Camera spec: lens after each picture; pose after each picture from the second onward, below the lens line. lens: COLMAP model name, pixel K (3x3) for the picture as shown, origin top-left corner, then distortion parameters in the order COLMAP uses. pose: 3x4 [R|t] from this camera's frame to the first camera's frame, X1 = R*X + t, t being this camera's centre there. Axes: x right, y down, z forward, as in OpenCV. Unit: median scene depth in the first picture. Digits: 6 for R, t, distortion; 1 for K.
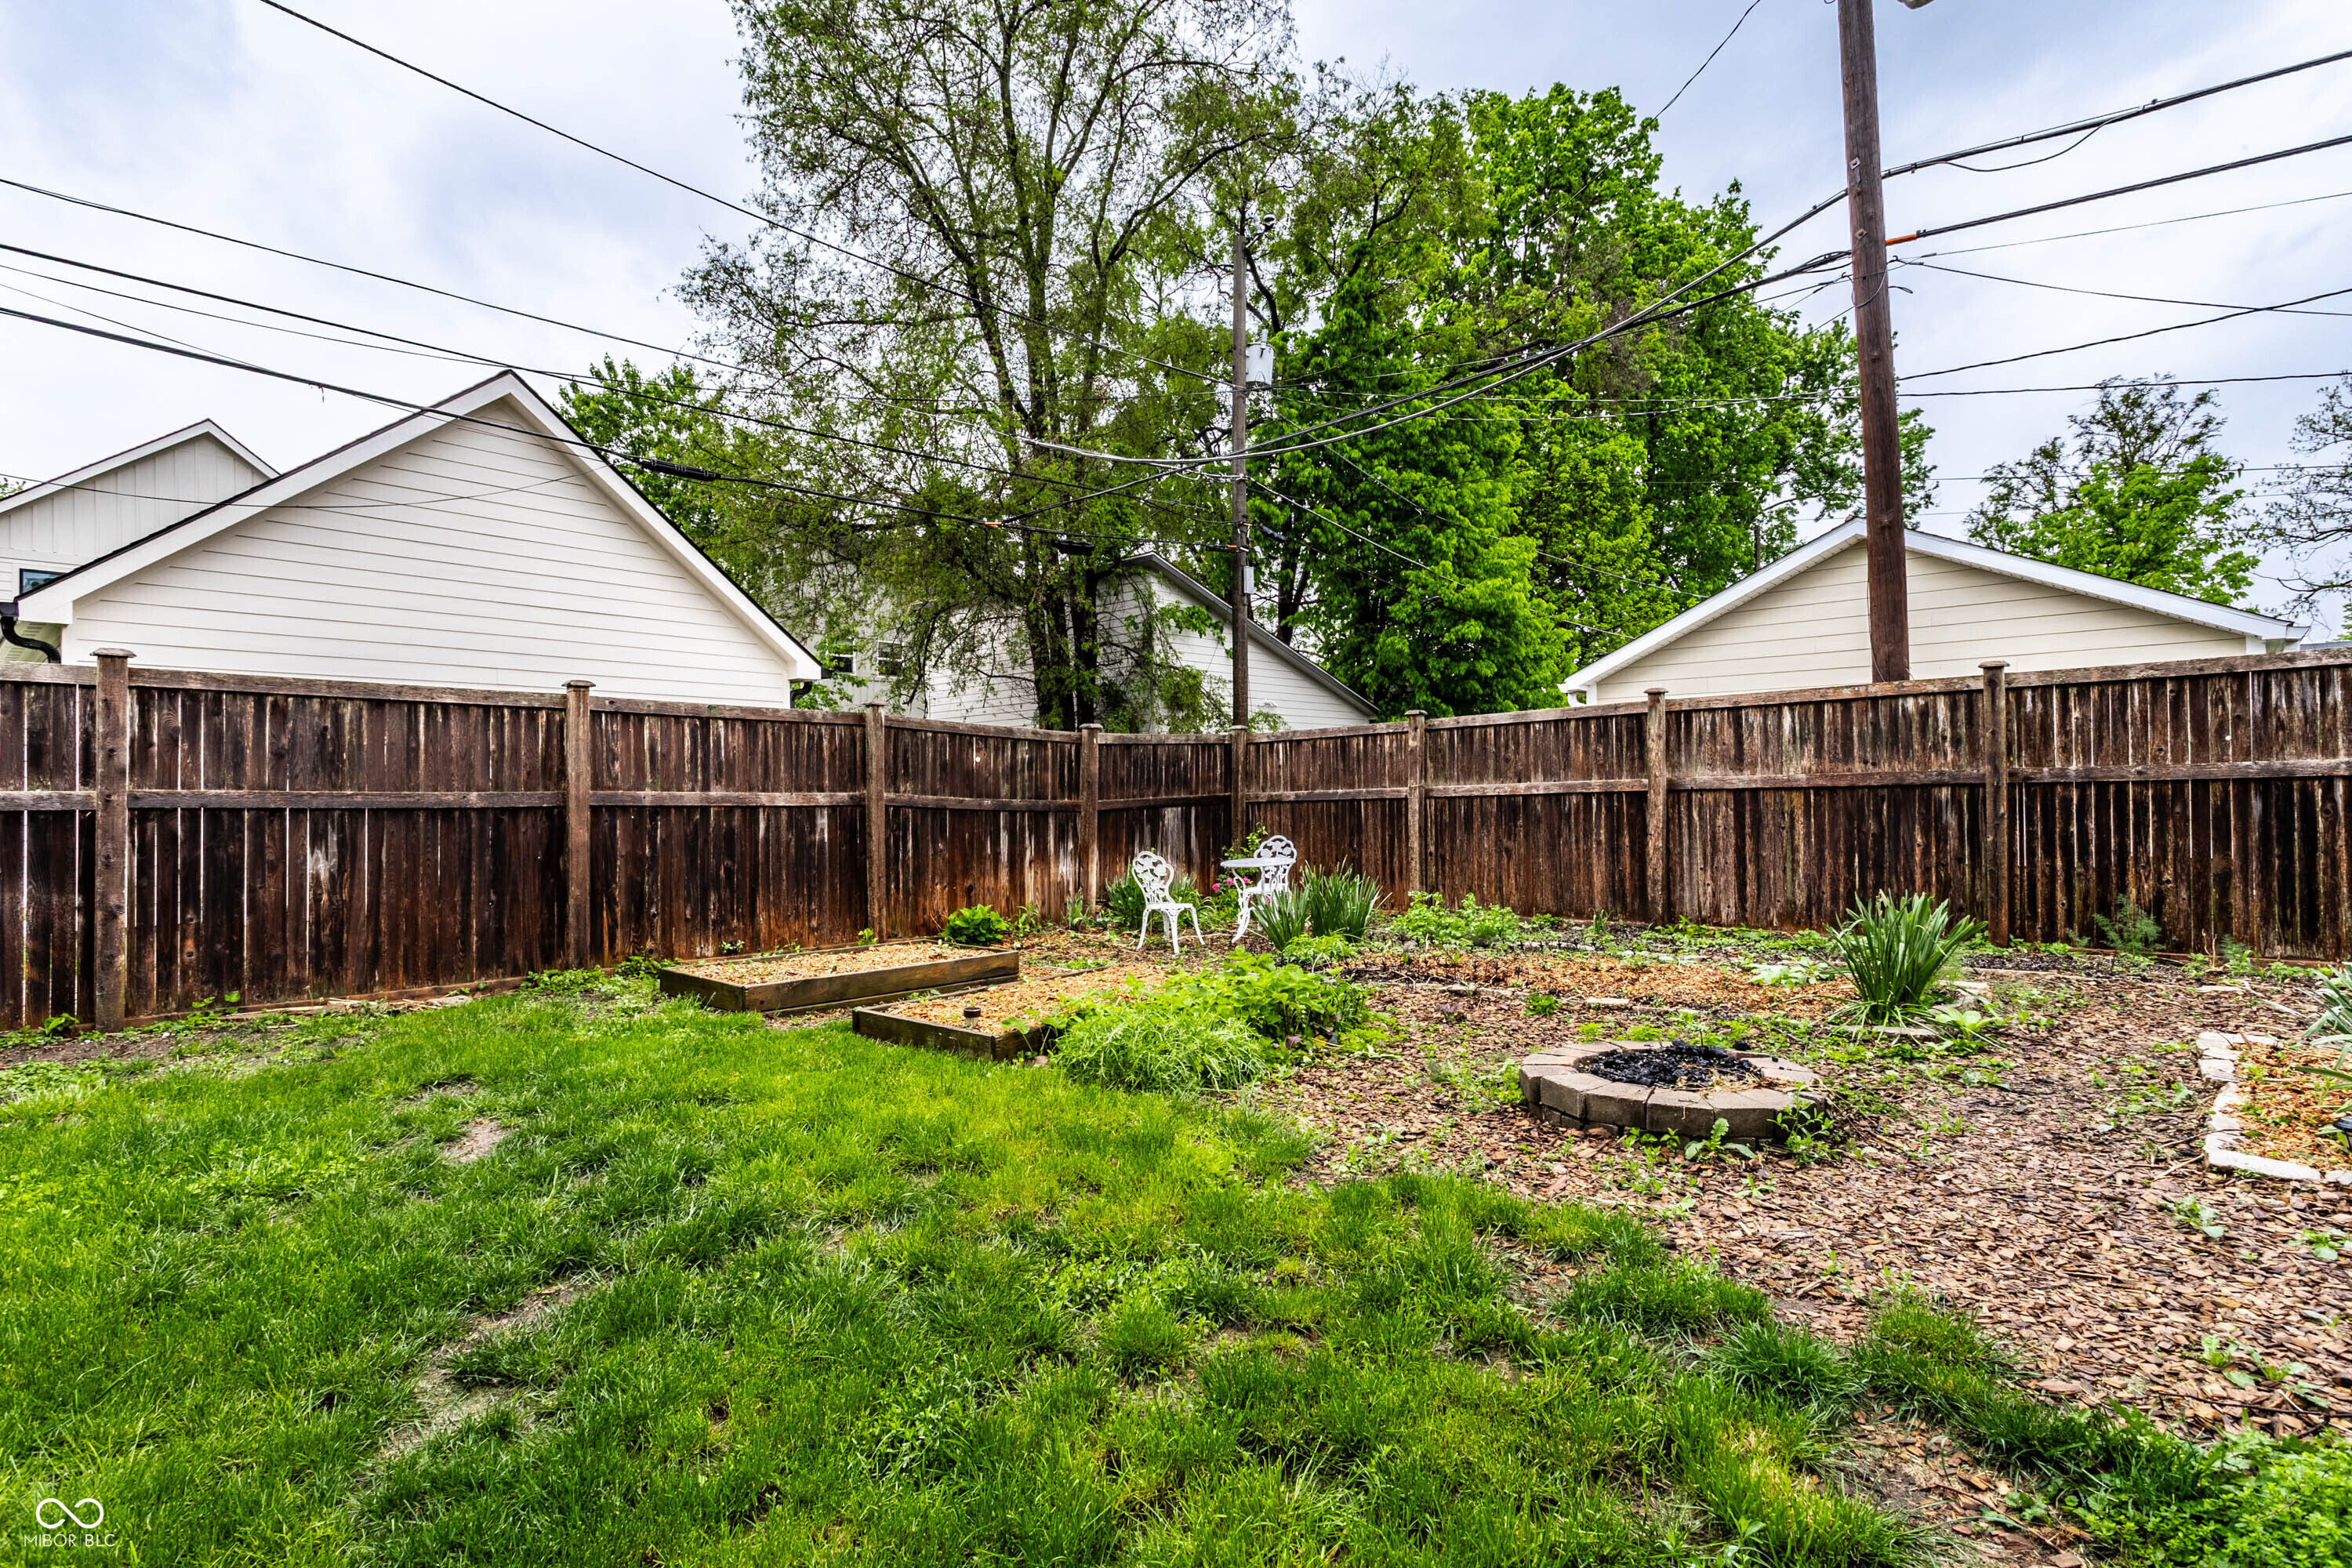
lens RADIAL K [[1137.2, 0, 1174.1], [0, 1137.2, 784.7], [0, 0, 1]] dist [-0.002940, 0.002872]
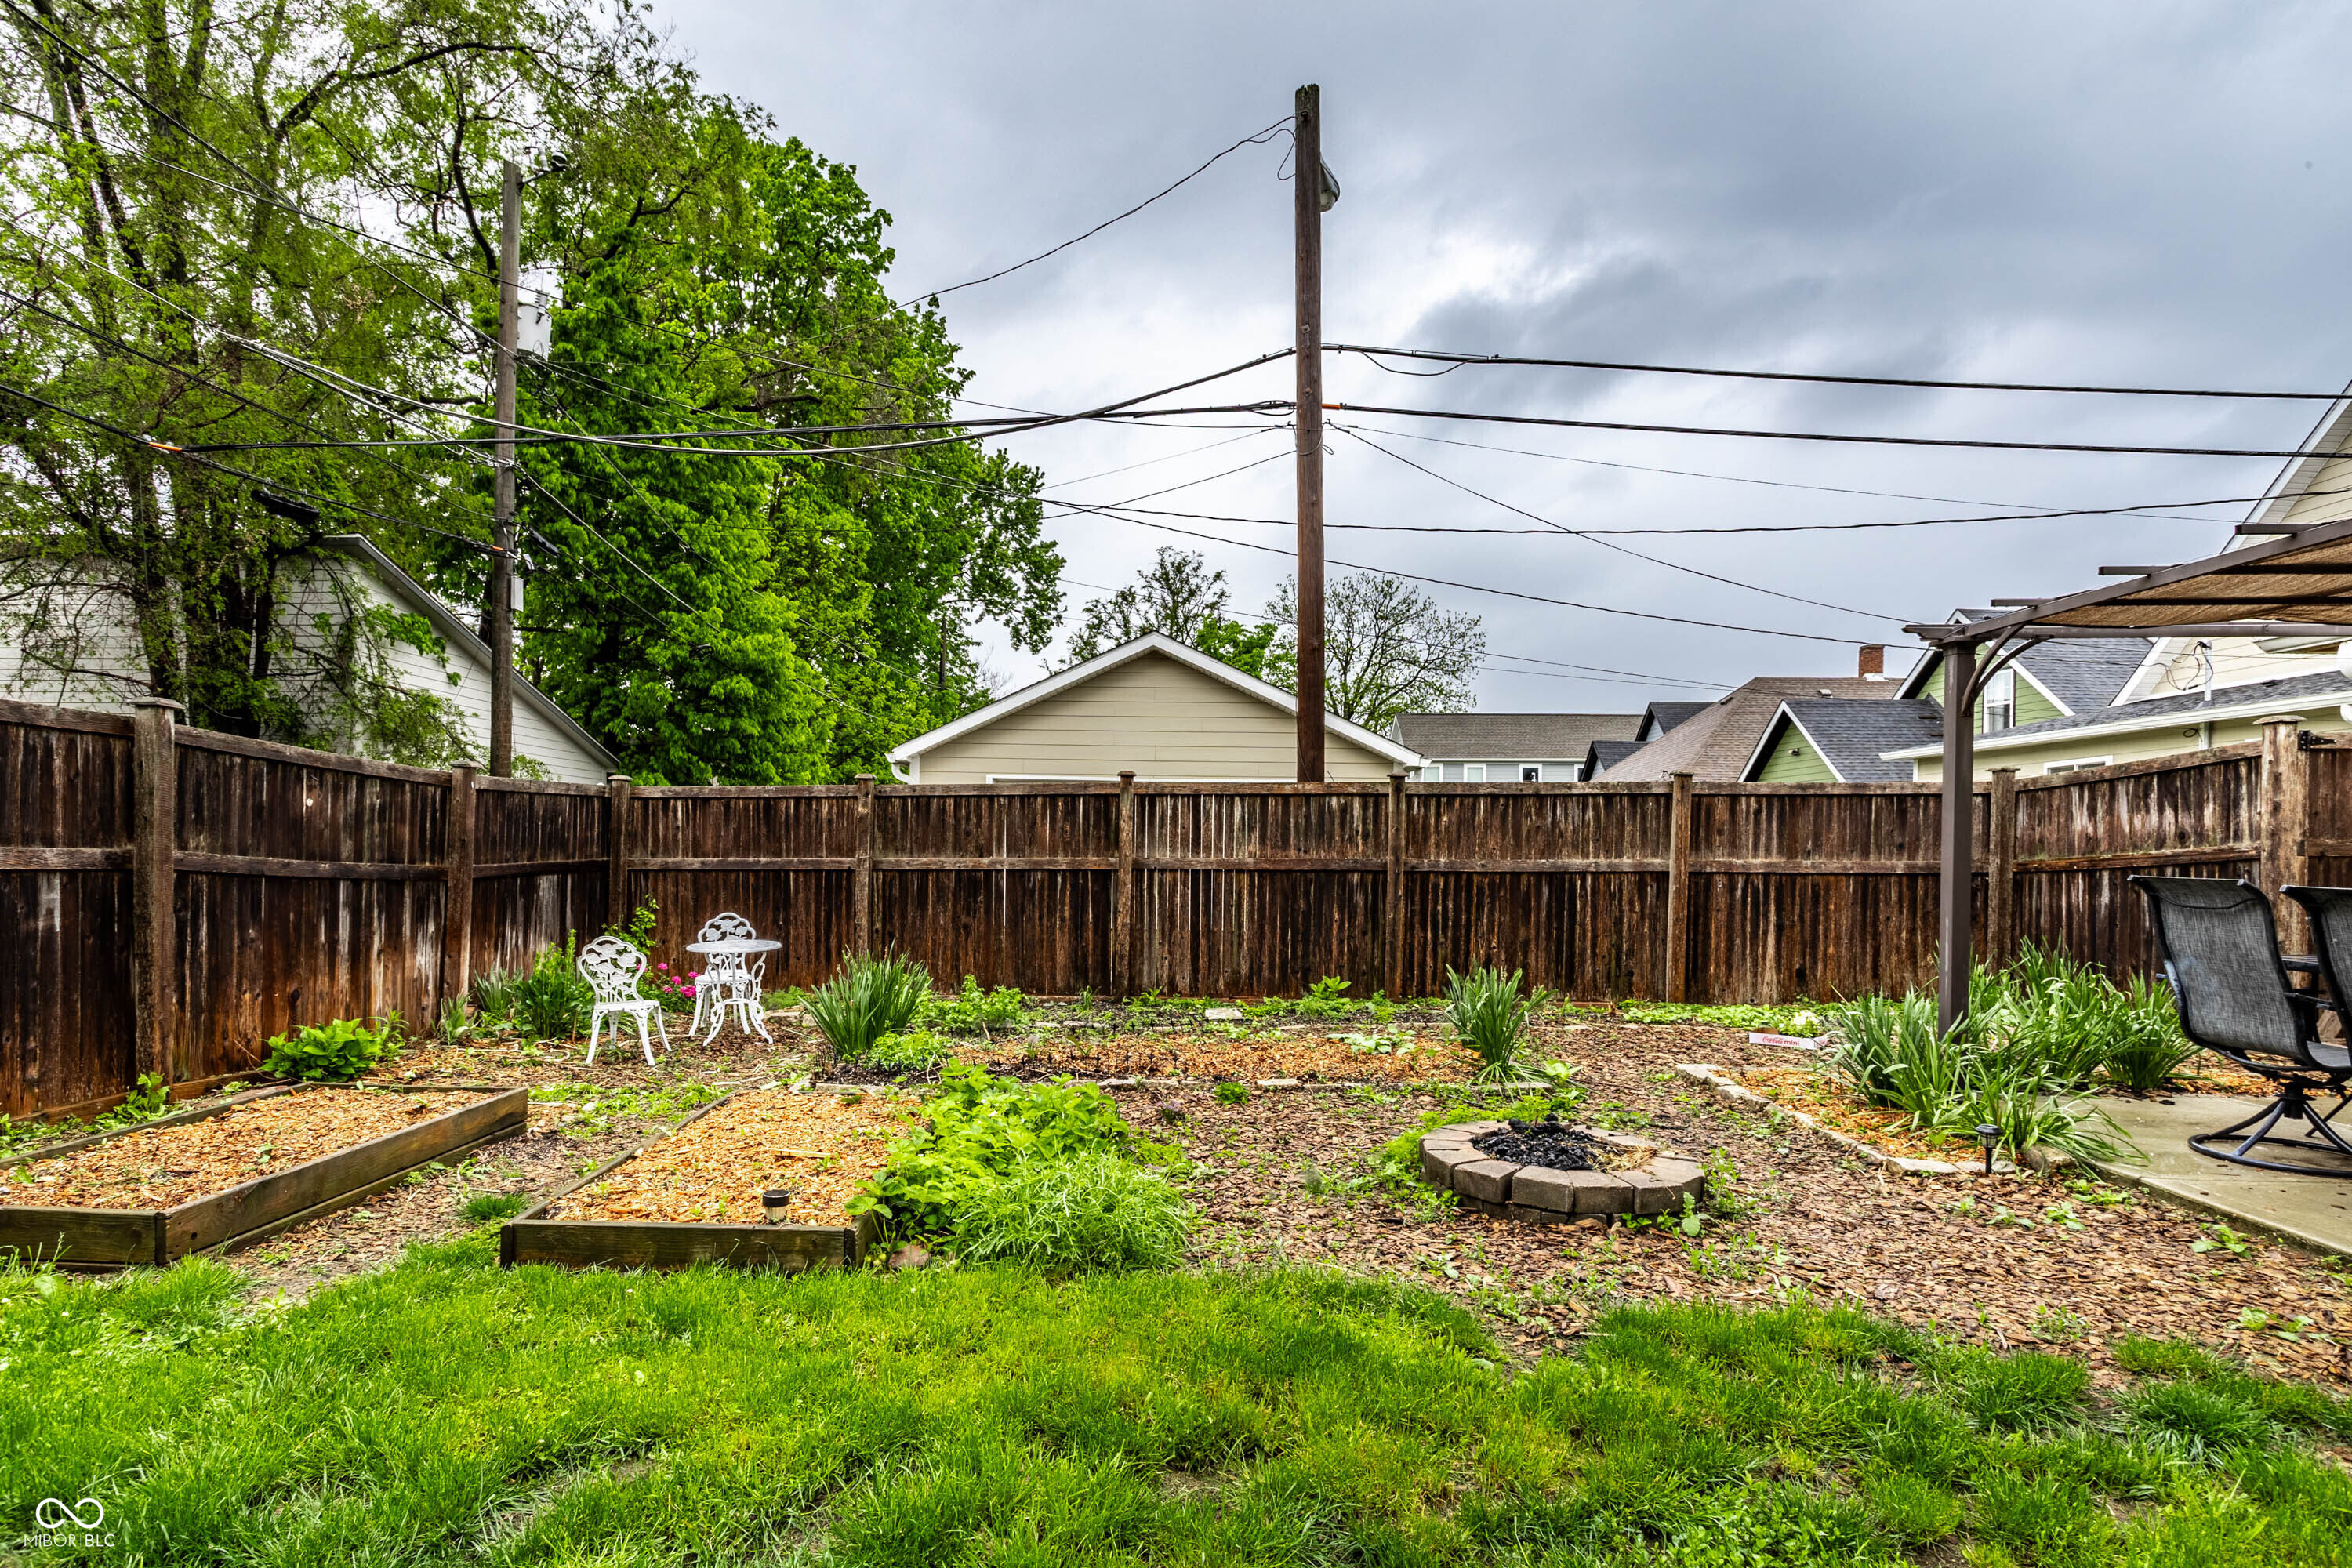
lens RADIAL K [[1137.2, 0, 1113.3], [0, 1137.2, 871.3], [0, 0, 1]] dist [-0.002940, 0.002872]
pose [[0.775842, 0.017464, 0.630686, -0.237895], [-0.030572, 0.999483, 0.009933, -0.003035], [-0.630187, -0.026988, 0.775975, 0.190735]]
